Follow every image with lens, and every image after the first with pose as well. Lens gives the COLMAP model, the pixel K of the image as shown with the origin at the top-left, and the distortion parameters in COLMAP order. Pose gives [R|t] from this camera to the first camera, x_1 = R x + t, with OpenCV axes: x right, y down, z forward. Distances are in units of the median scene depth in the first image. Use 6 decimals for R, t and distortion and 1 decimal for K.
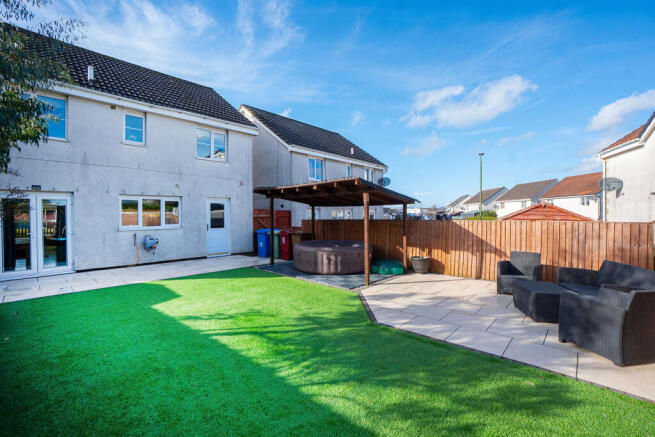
lens RADIAL K [[294.1, 0, 328.8], [0, 294.1, 210.3], [0, 0, 1]] dist [-0.045063, 0.016320]
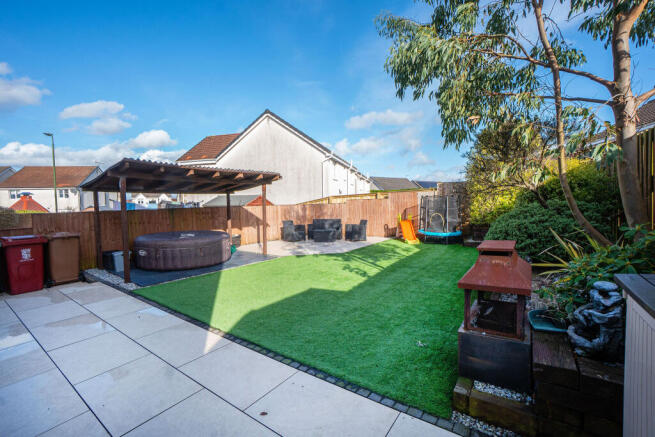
lens RADIAL K [[294.1, 0, 328.8], [0, 294.1, 210.3], [0, 0, 1]] dist [-0.045063, 0.016320]
pose [[-0.129060, -0.024300, 0.991339, -1.004579], [0.001623, 0.999693, 0.024716, 0.019699], [-0.991635, 0.004799, -0.128981, 0.751144]]
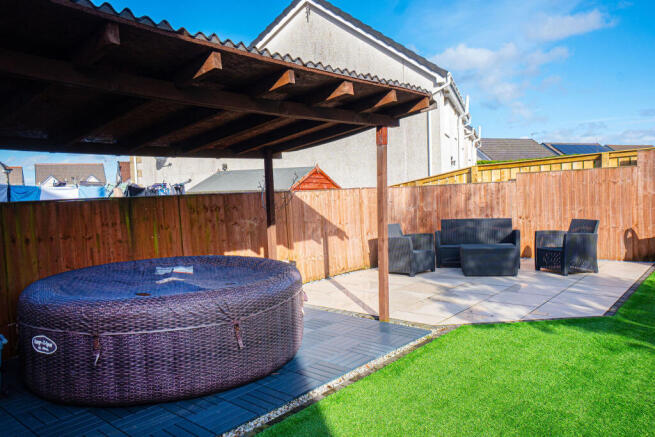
lens RADIAL K [[498.2, 0, 337.0], [0, 498.2, 216.1], [0, 0, 1]] dist [0.073164, -0.001082]
pose [[-0.058876, -0.050291, 0.996998, -0.566315], [0.021383, 0.998438, 0.051626, 0.033163], [-0.998036, 0.024359, -0.057709, 0.945500]]
